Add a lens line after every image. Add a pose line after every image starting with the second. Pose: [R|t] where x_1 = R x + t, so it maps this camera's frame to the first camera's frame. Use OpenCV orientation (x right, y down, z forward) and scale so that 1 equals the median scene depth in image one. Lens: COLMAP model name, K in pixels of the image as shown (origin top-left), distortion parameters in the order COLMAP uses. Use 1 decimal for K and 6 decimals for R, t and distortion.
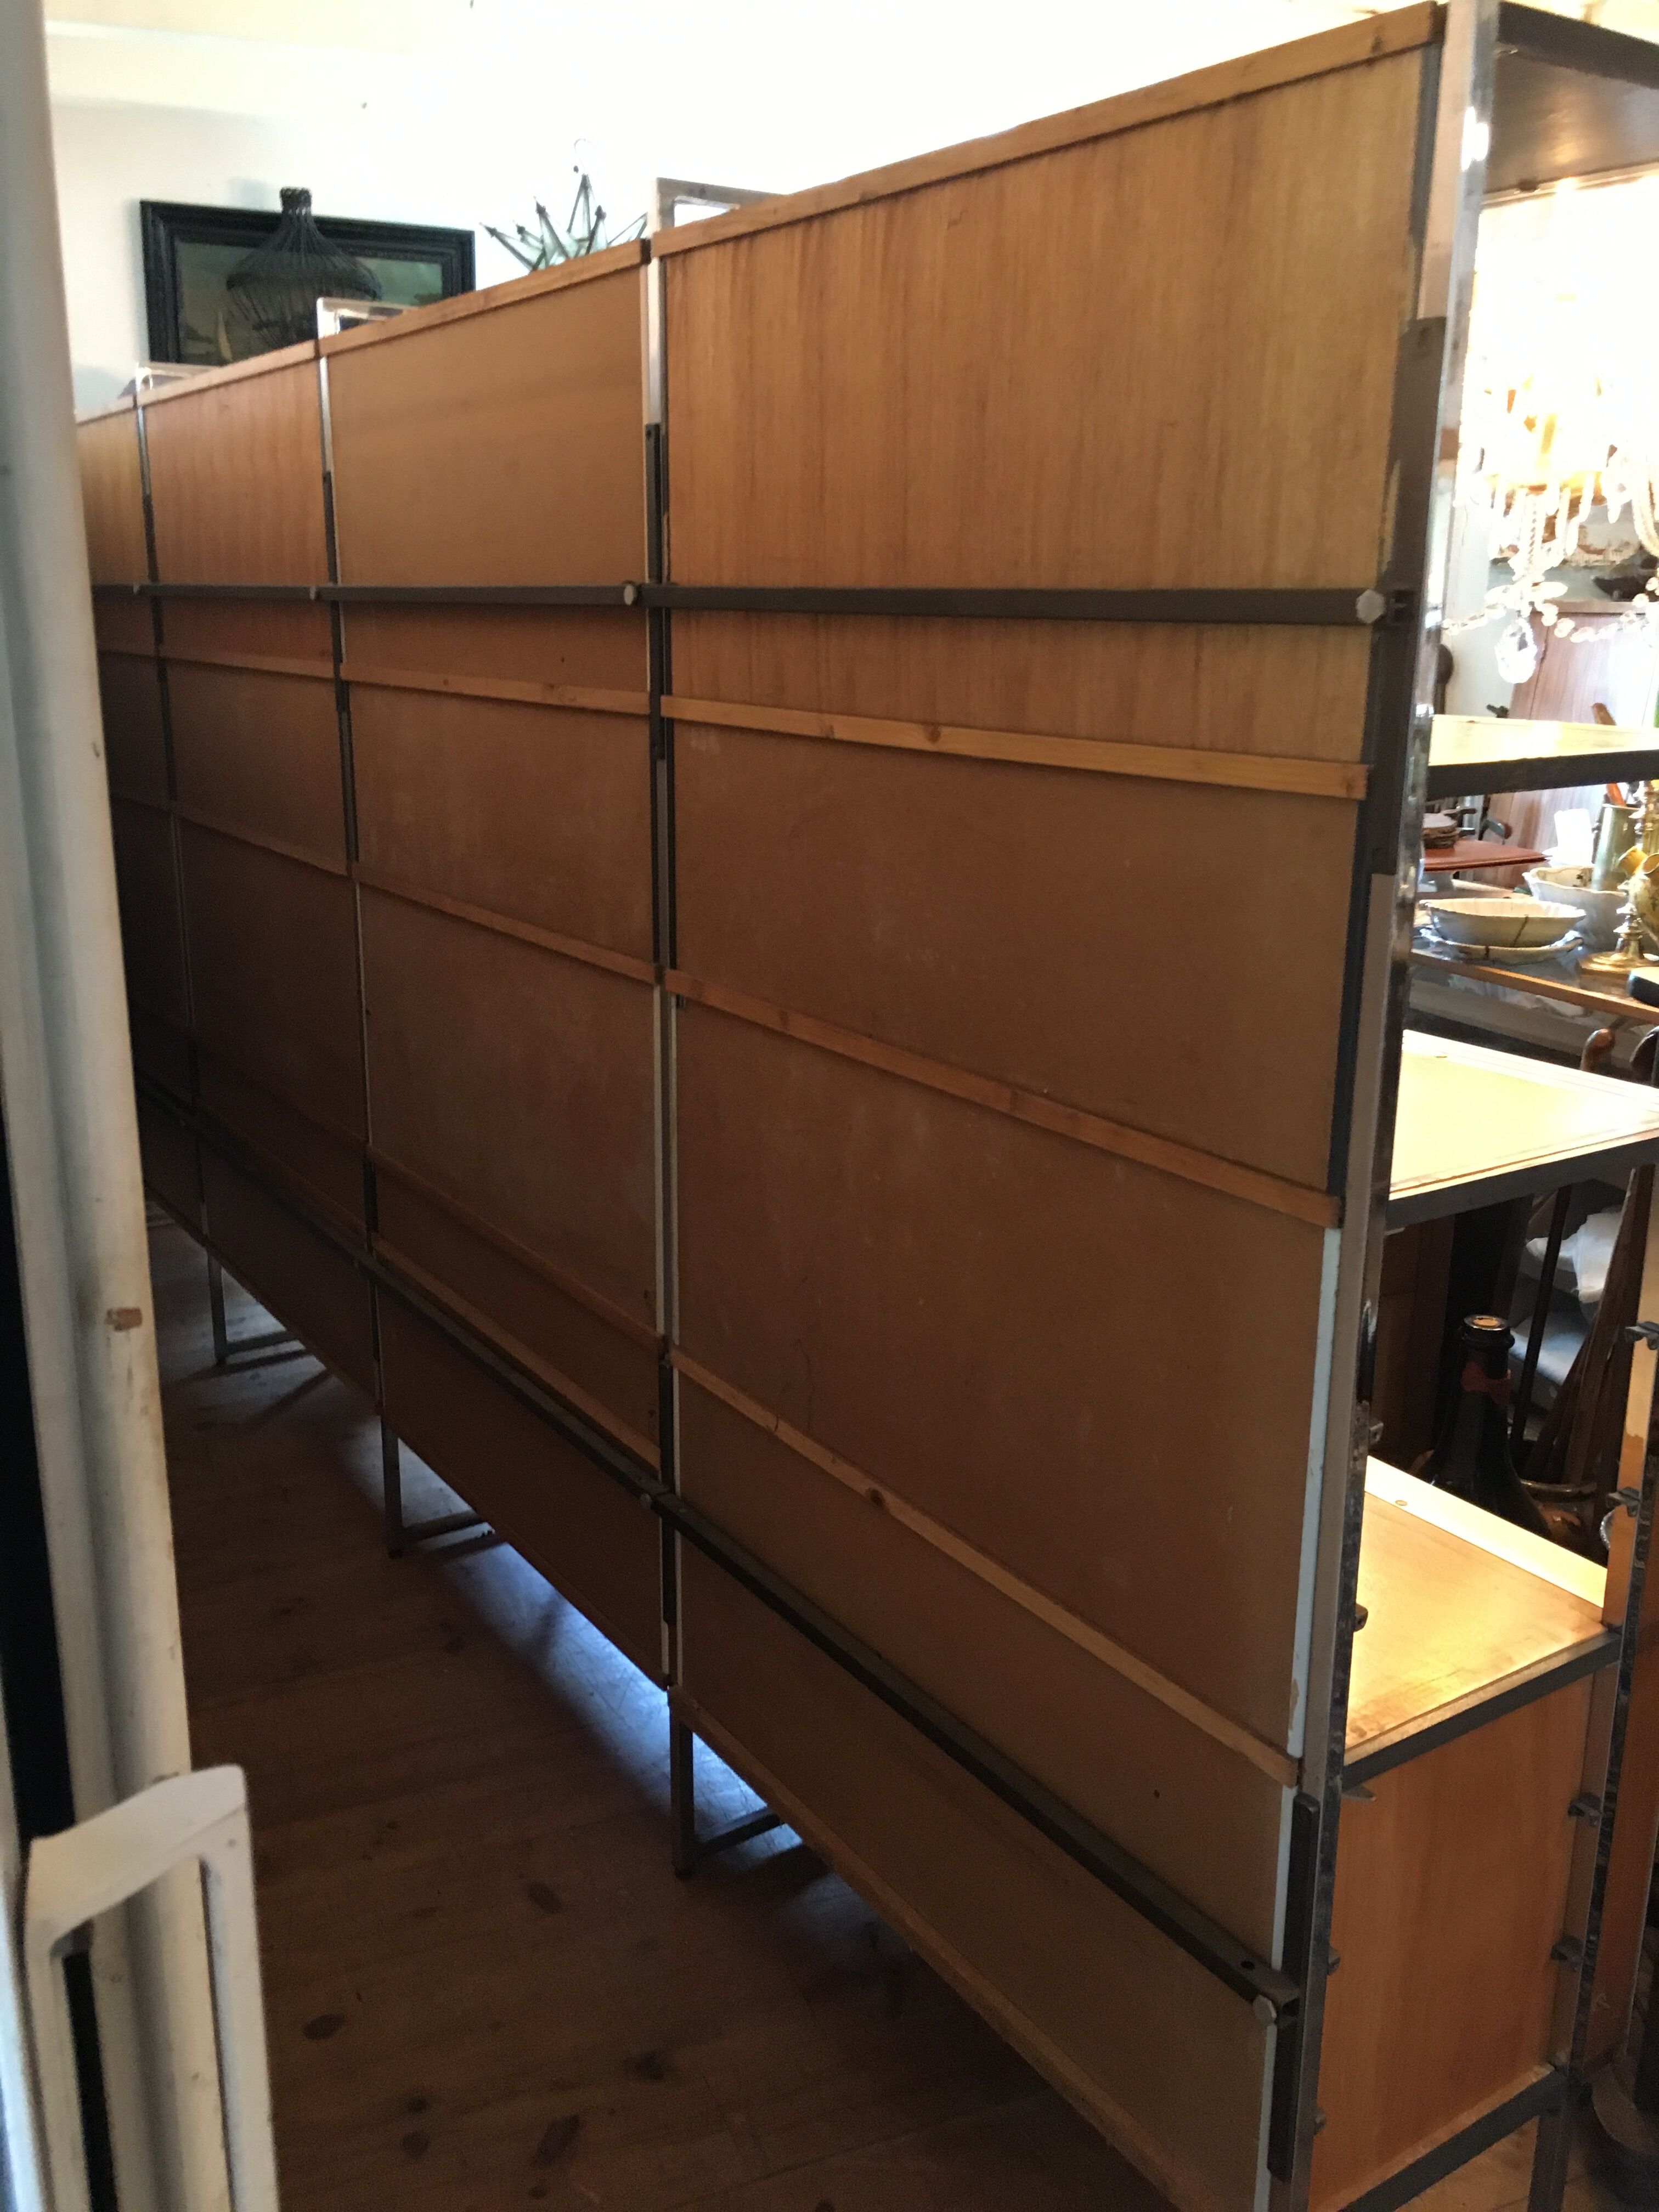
lens RADIAL K [[1919.6, 0, 829.0], [0, 1919.6, 1097.4], [0, 0, 1]] dist [0.072737, -0.118874]
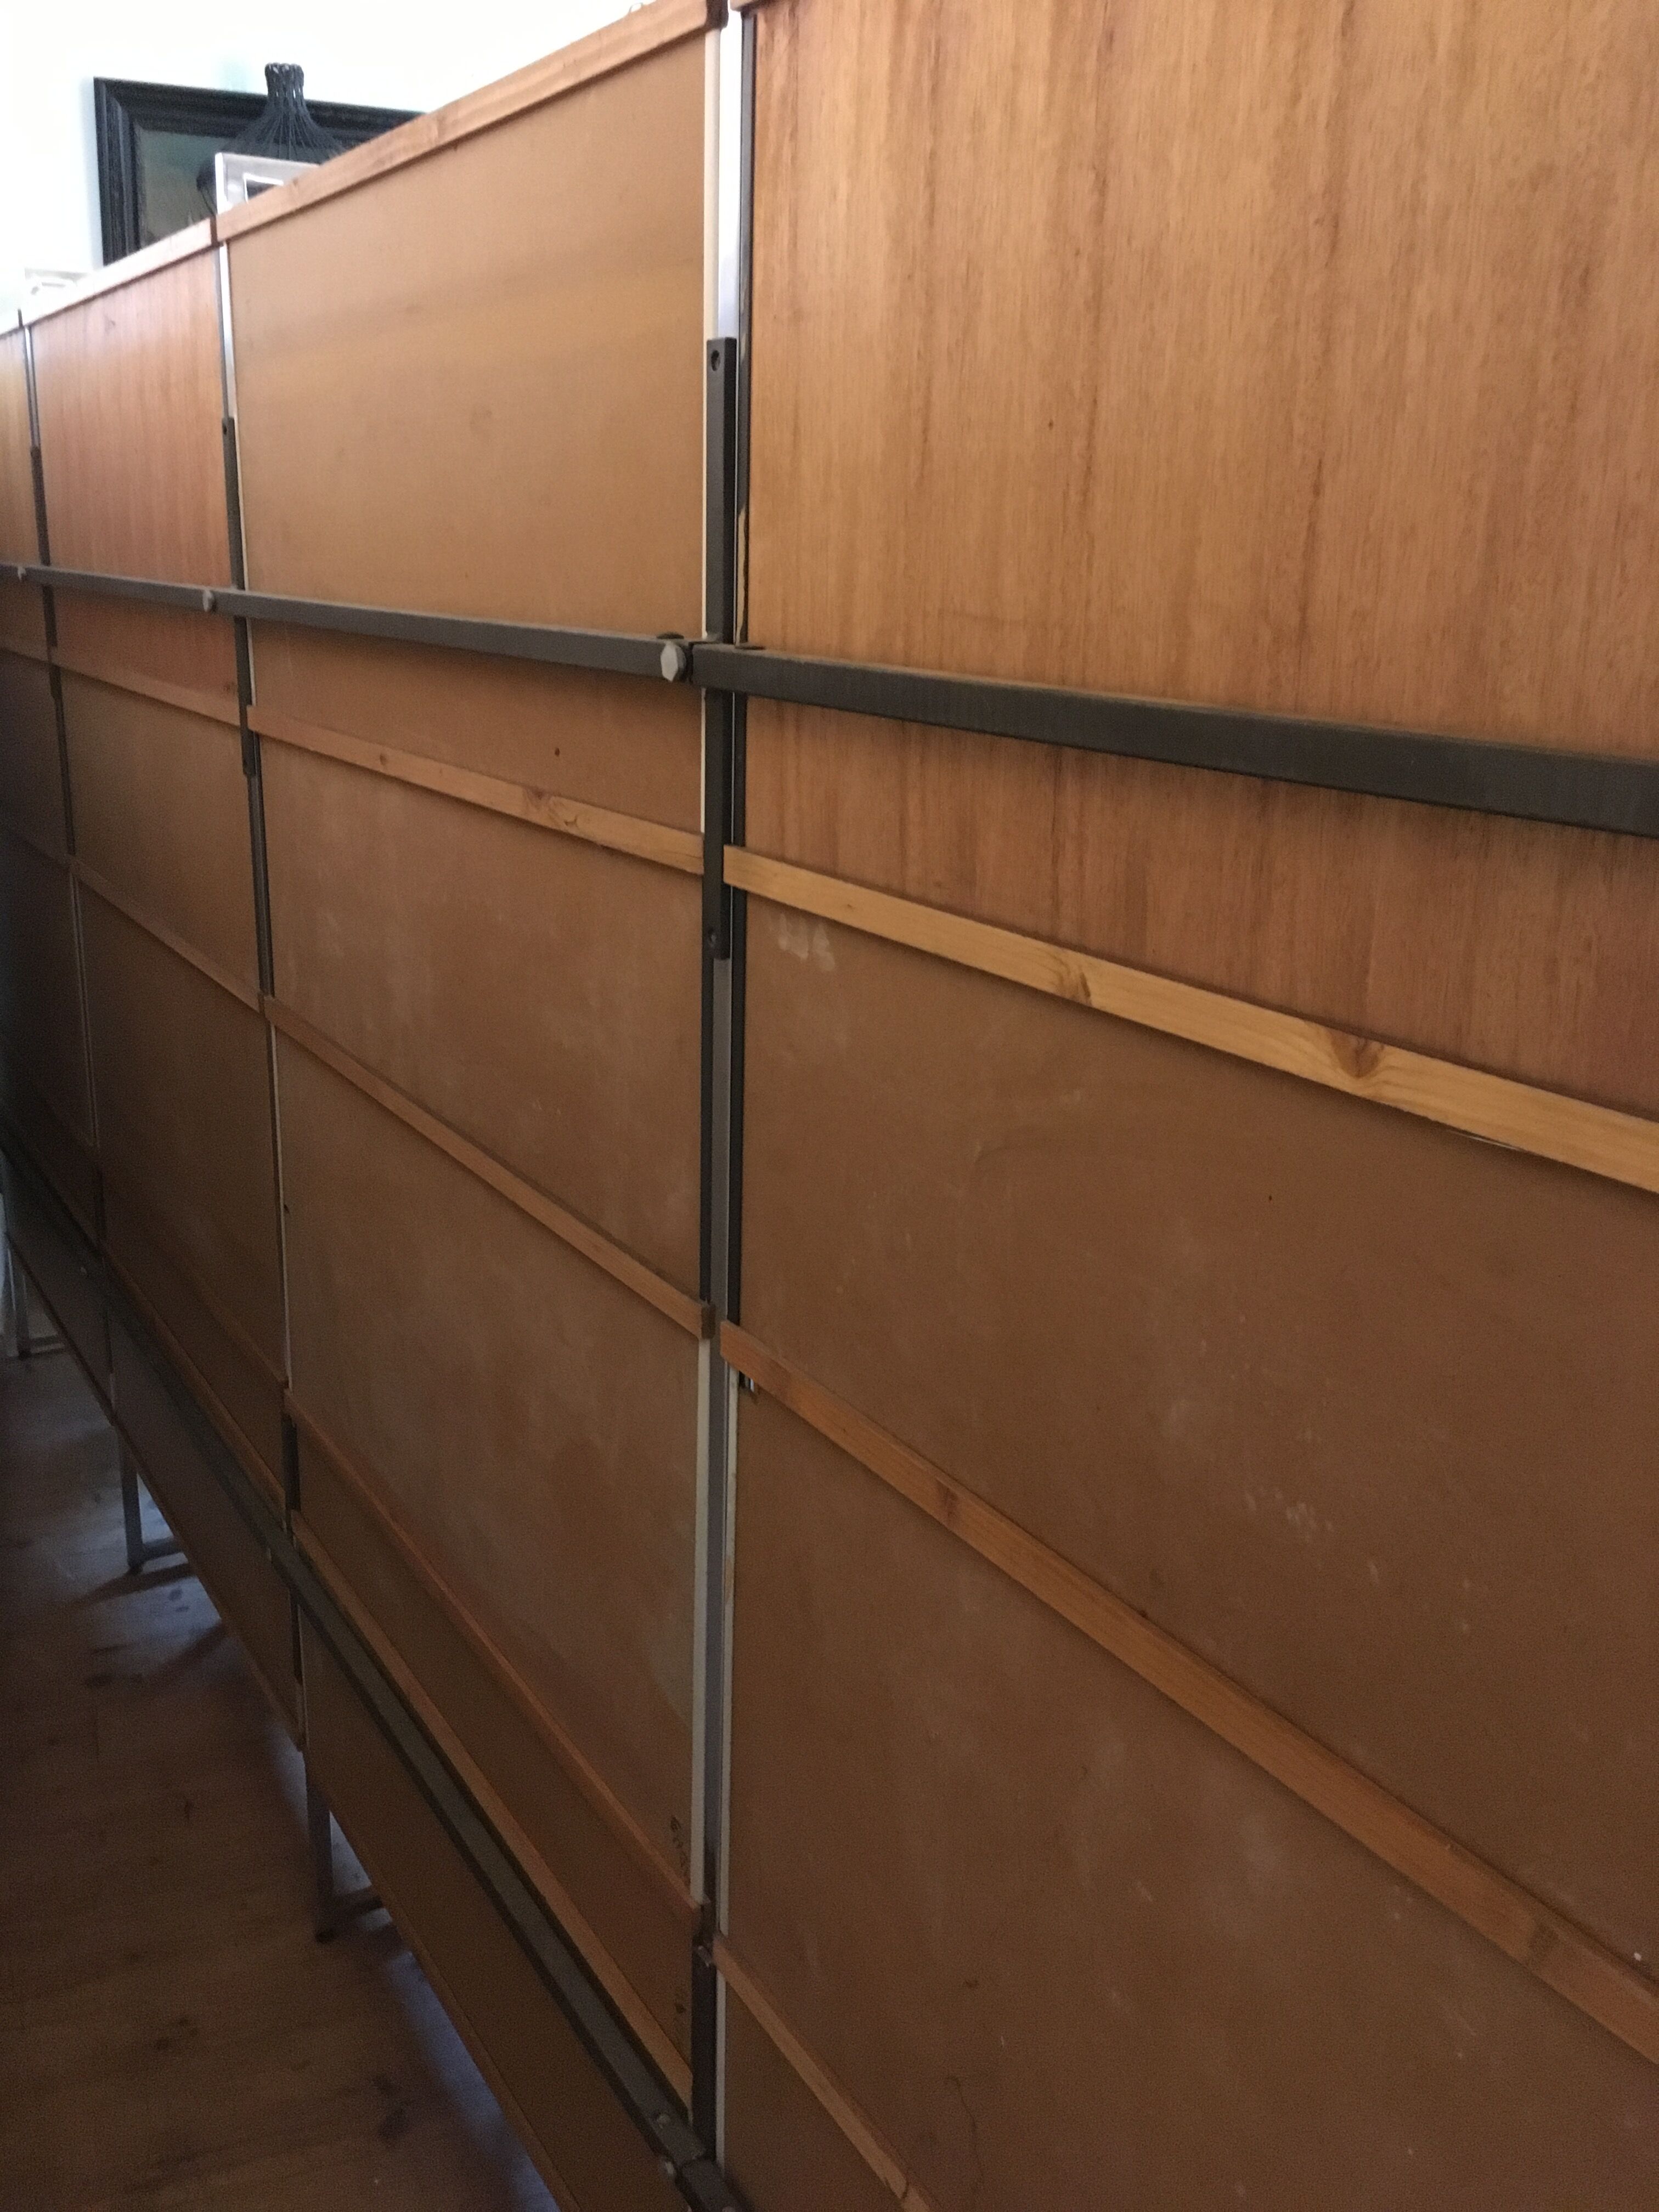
lens RADIAL K [[1919.6, 0, 821.7], [0, 1919.6, 1113.2], [0, 0, 1]] dist [0.072737, -0.118874]
pose [[0.999325, 0.025348, -0.026580, -0.041397], [-0.024547, 0.999247, 0.030044, -0.142577], [0.027322, -0.029372, 0.999195, 0.433076]]
